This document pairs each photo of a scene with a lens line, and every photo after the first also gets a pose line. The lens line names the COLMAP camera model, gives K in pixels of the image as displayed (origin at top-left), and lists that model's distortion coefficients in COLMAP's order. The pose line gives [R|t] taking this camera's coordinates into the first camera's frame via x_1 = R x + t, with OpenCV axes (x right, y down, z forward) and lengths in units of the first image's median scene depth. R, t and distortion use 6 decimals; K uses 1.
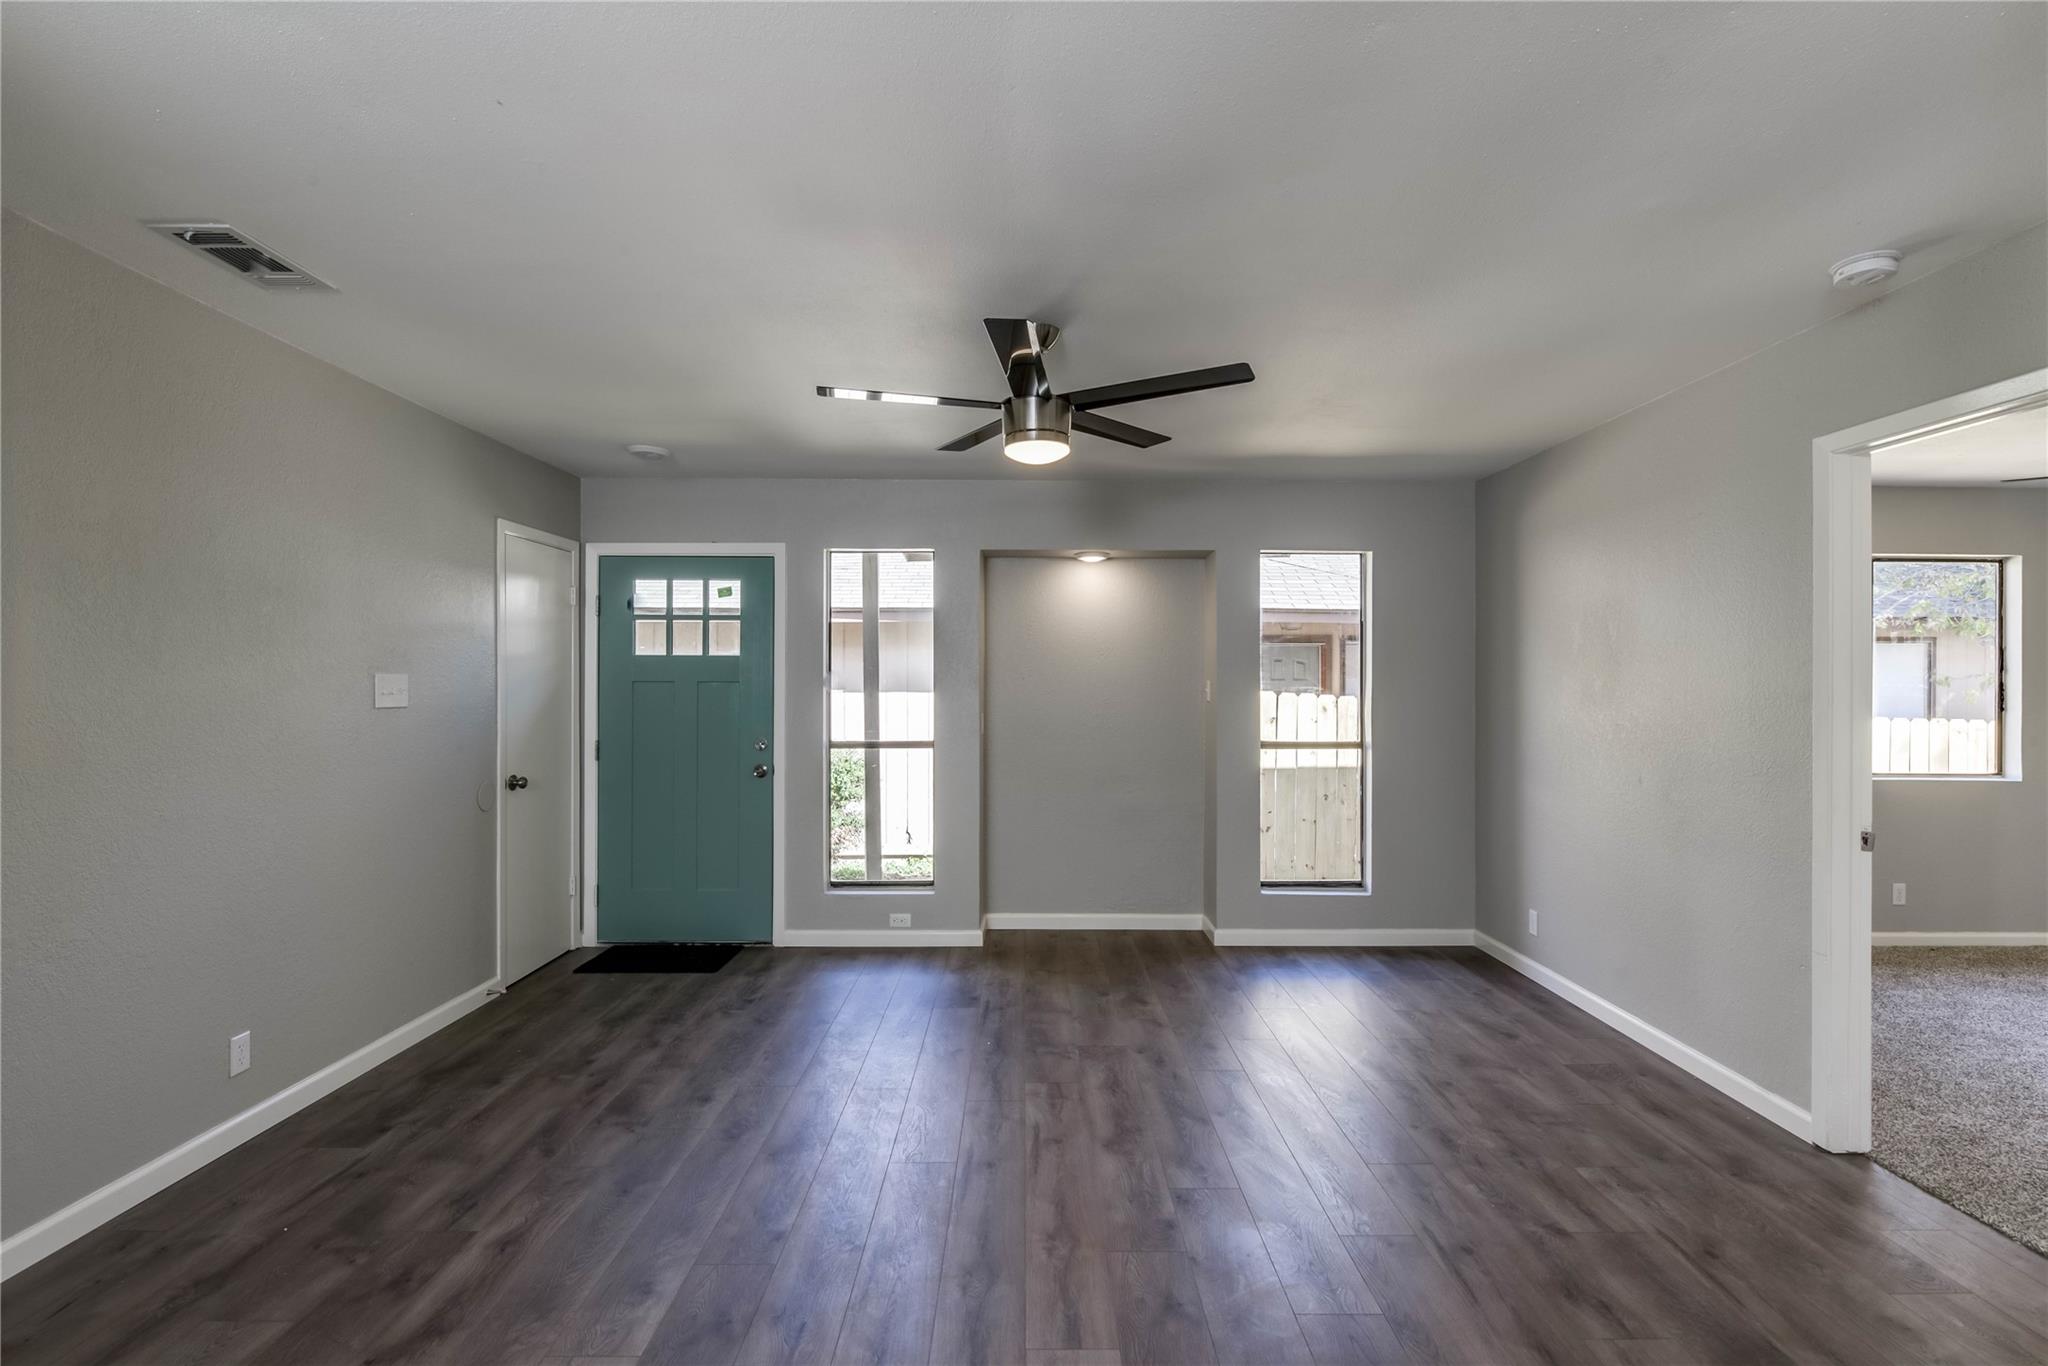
lens RADIAL K [[931.7, 0, 1031.2], [0, 931.7, 688.2], [0, 0, 1]] dist [-0.002095, -0.002459]
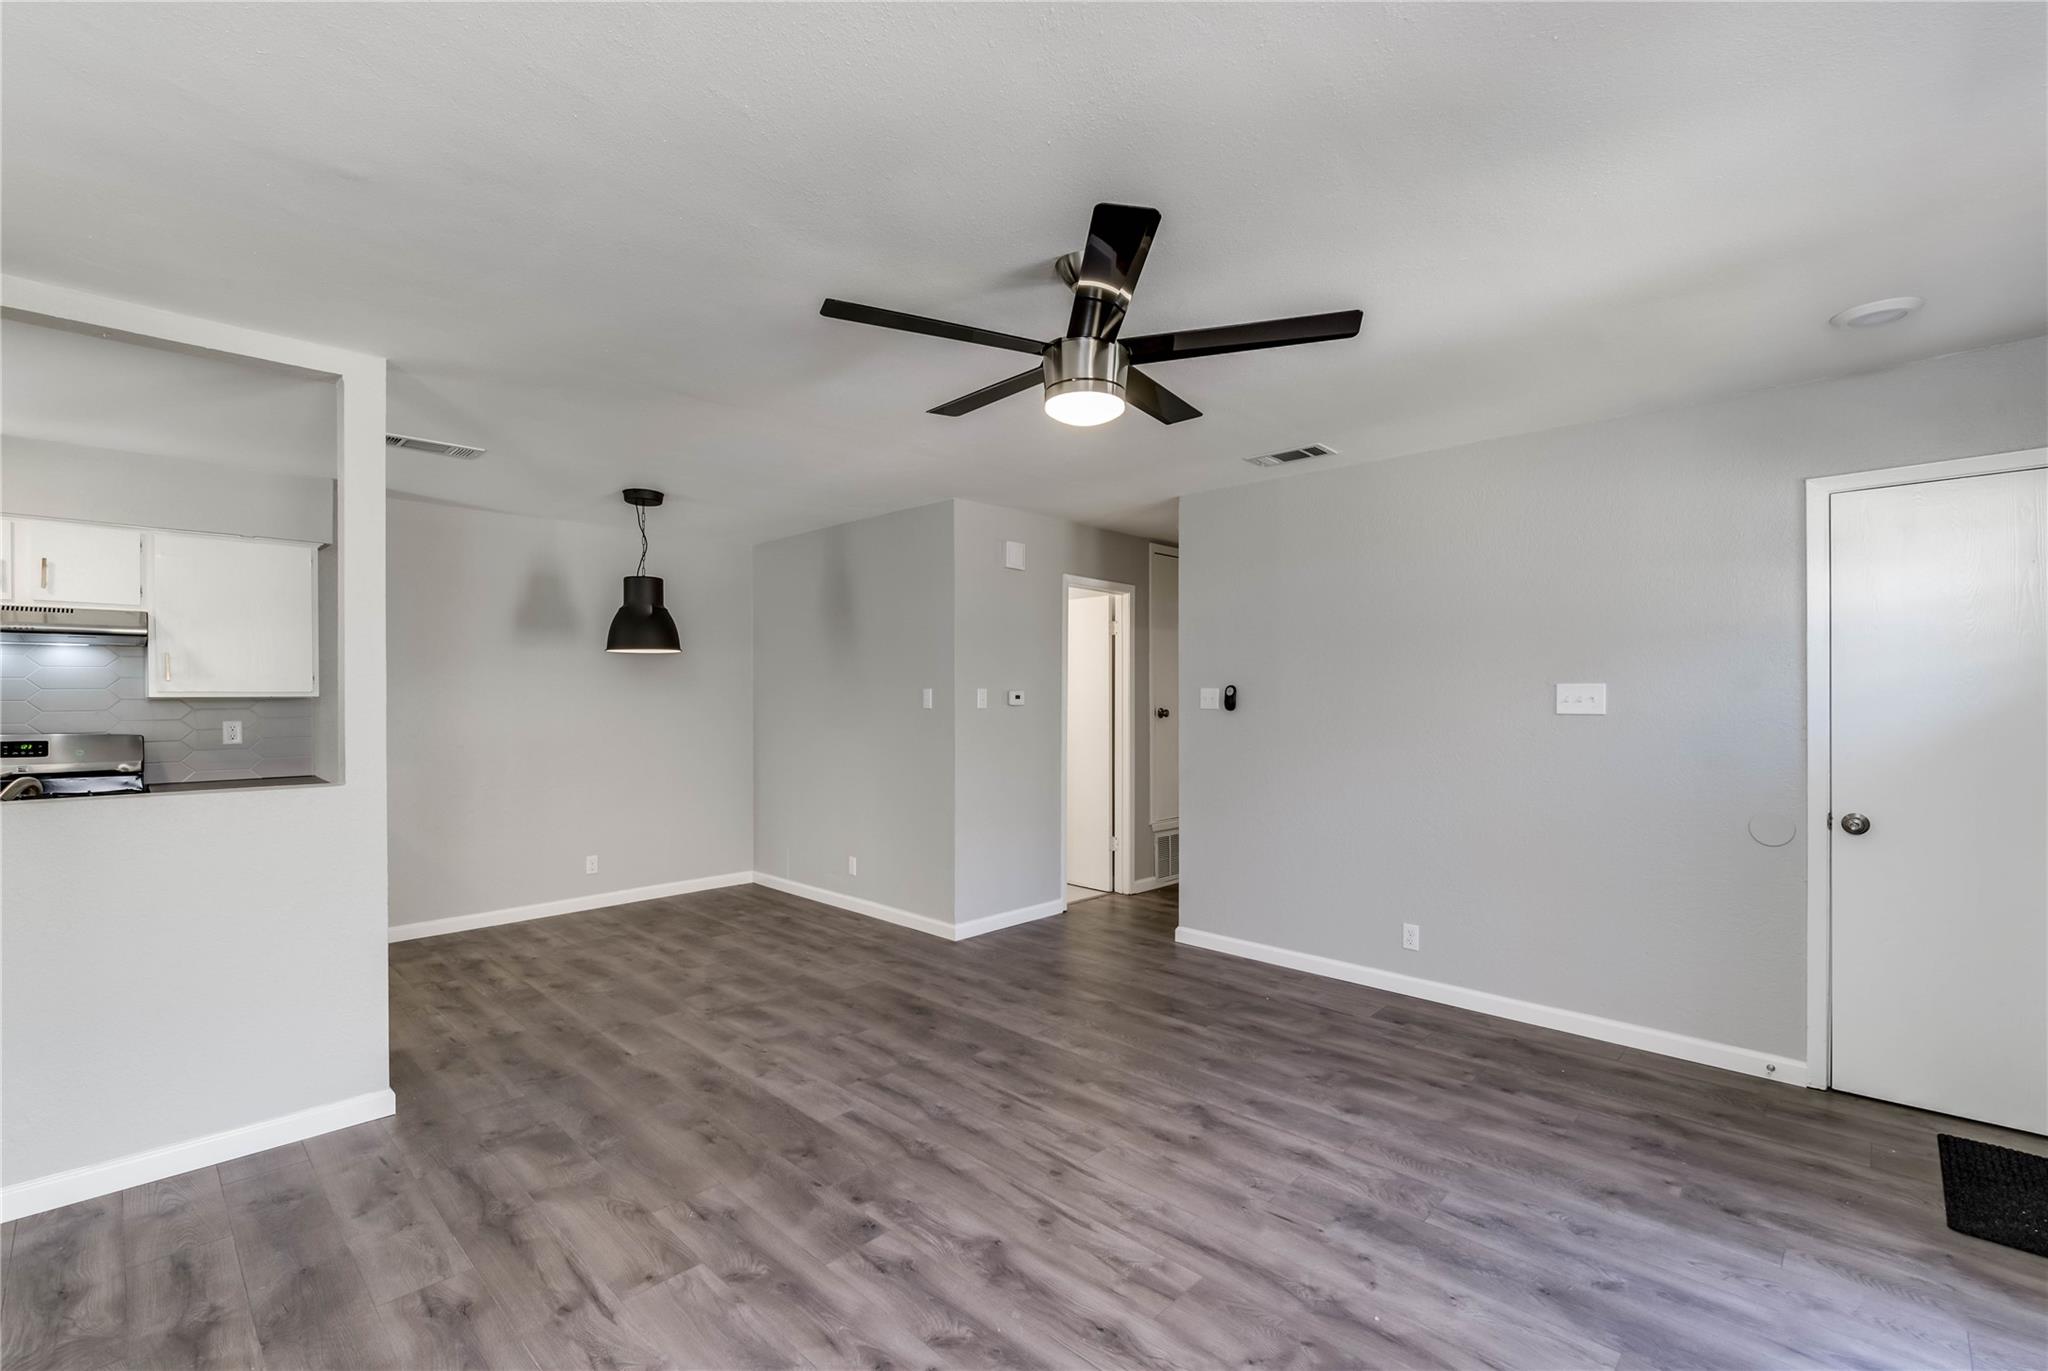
lens RADIAL K [[897.7, 0, 1035.7], [0, 897.7, 702.4], [0, 0, 1]] dist [-0.003243, -0.001712]
pose [[-0.693545, 0.005067, -0.720395, 0.375363], [0.000149, 0.999976, 0.006891, -0.000371], [0.720413, 0.004672, -0.693530, 0.935707]]
